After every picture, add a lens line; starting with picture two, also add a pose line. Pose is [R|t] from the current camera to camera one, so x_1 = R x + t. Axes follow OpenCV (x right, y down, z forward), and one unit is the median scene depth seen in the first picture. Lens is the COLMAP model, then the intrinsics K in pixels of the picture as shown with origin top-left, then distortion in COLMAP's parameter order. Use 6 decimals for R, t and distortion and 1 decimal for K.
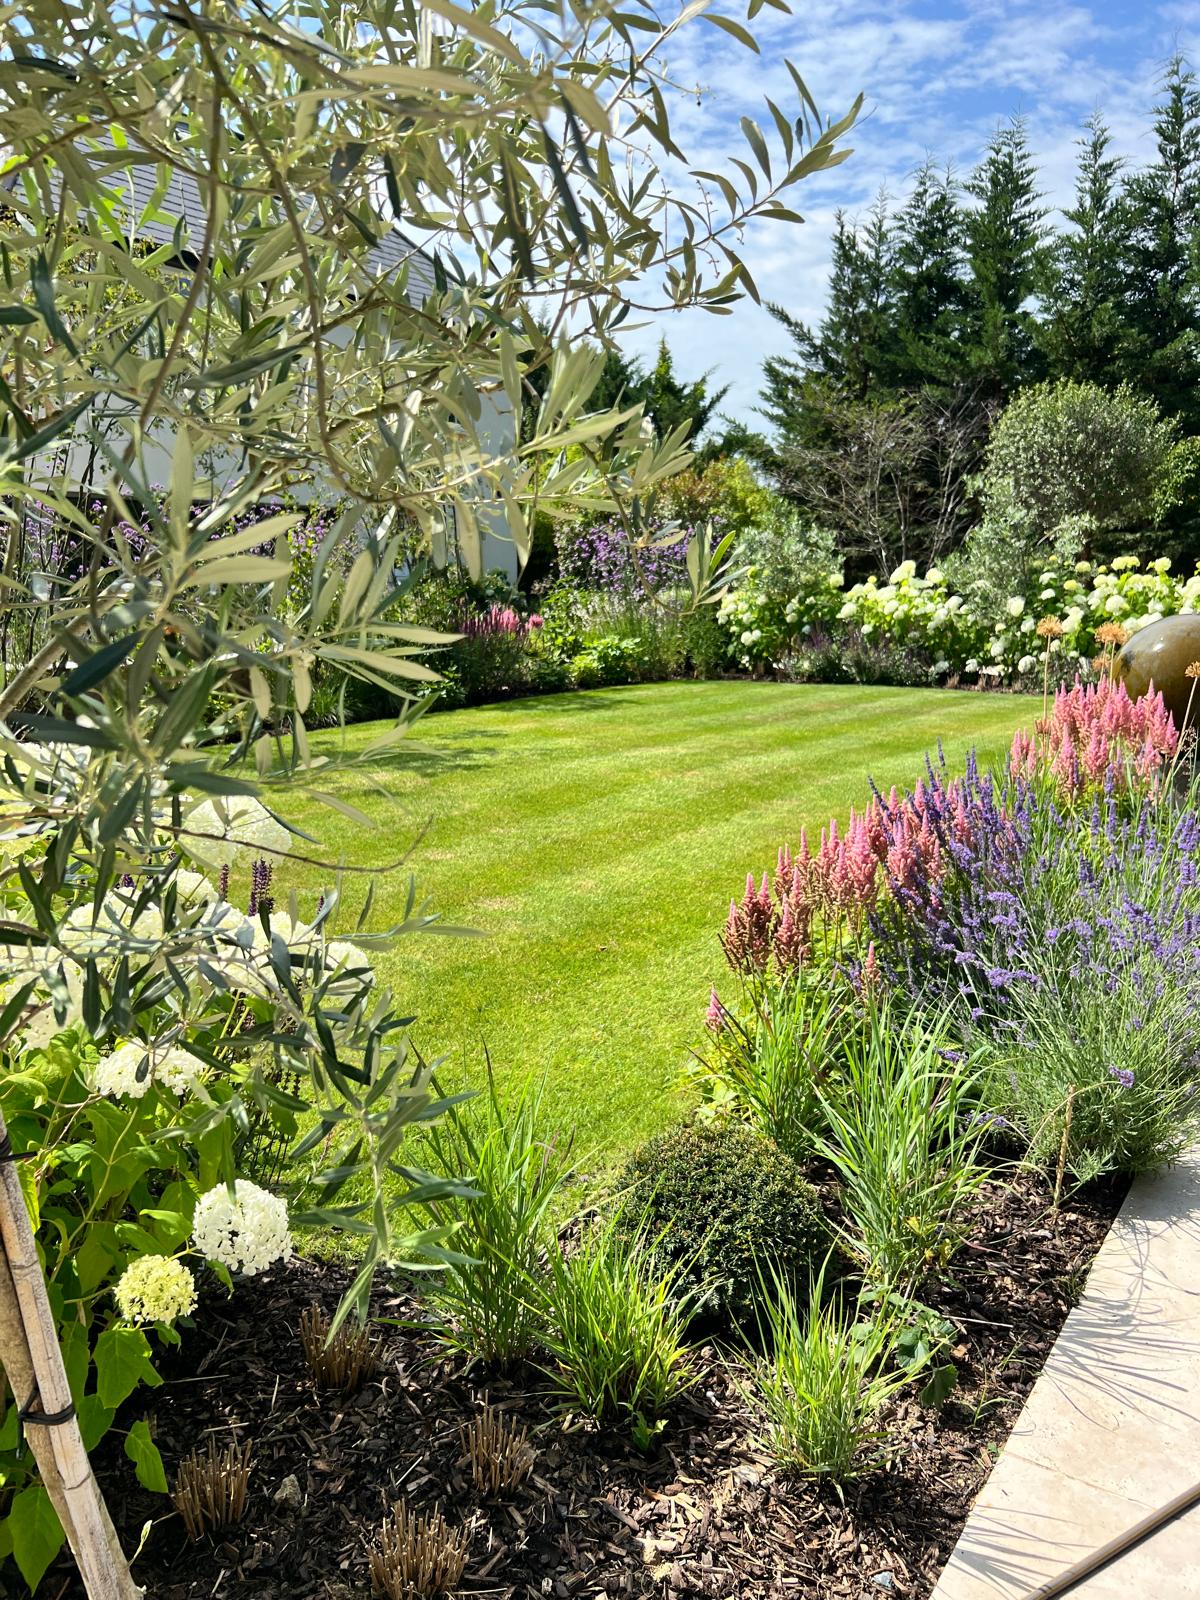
lens RADIAL K [[1195.9, 0, 603.2], [0, 1195.9, 766.0], [0, 0, 1]] dist [0.064594, -0.078752]
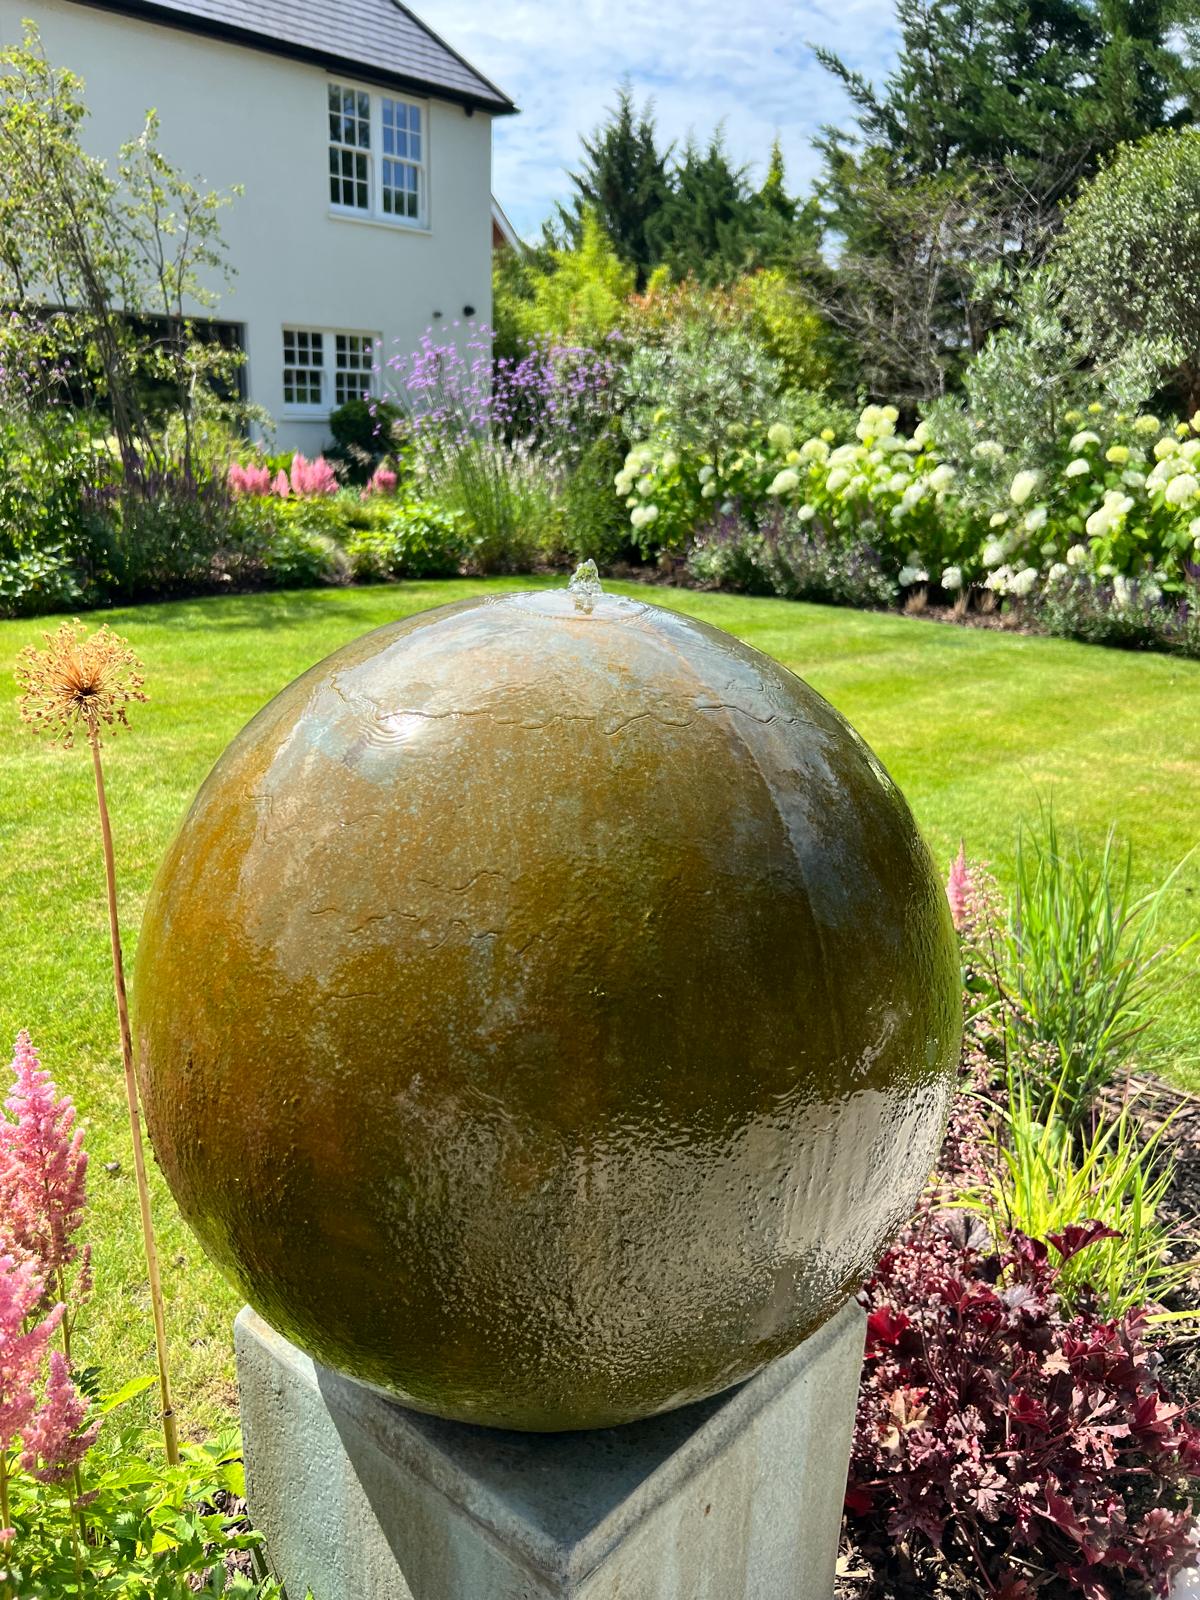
lens RADIAL K [[1174.7, 0, 600.0], [0, 1174.7, 800.0], [0, 0, 1]] dist [0.003054, 0.003542]
pose [[0.989538, 0.071581, -0.125262, 0.159004], [-0.052270, 0.987124, 0.151173, -0.039629], [0.134470, -0.143044, 0.980539, 0.263513]]
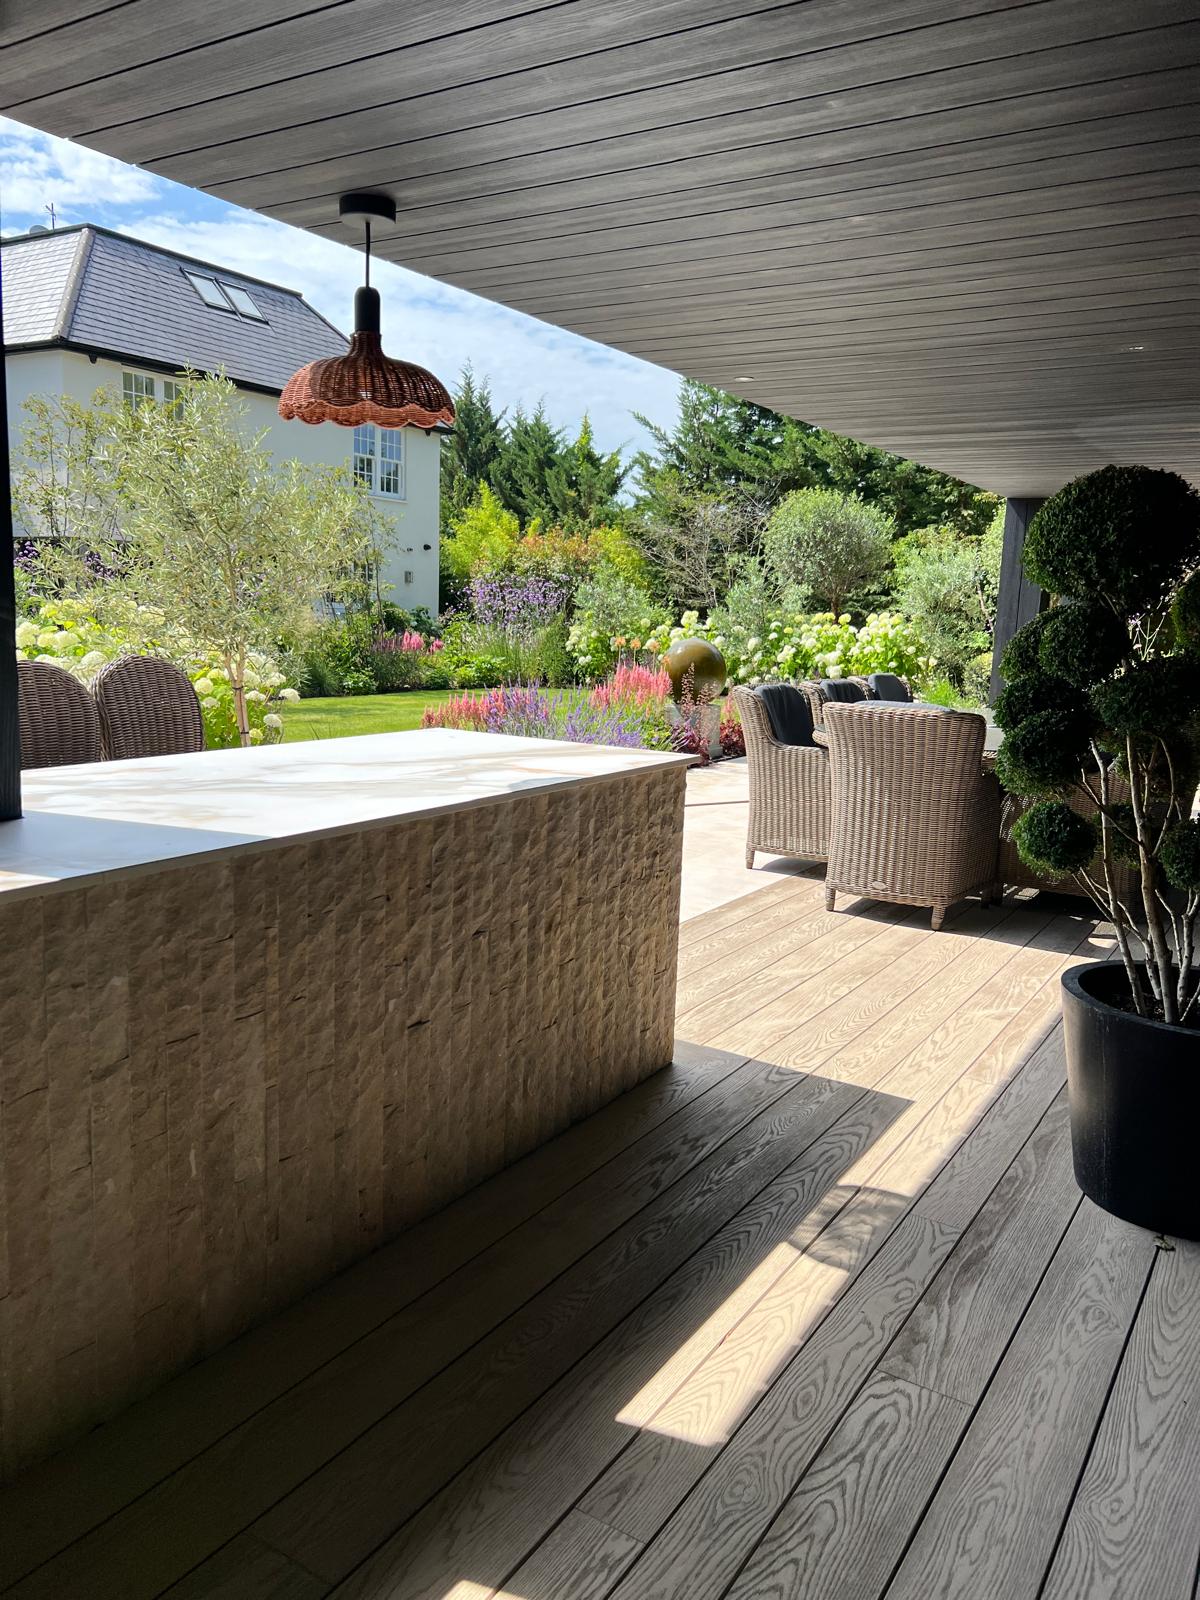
lens RADIAL K [[1159.4, 0, 600.0], [0, 1159.4, 800.0], [0, 0, 1]] dist [0.045626, -0.000744]
pose [[0.998908, 0.025712, 0.039010, 0.074748], [-0.025660, 0.999669, -0.001820, 0.052066], [-0.039044, 0.000817, 0.999237, -0.327166]]
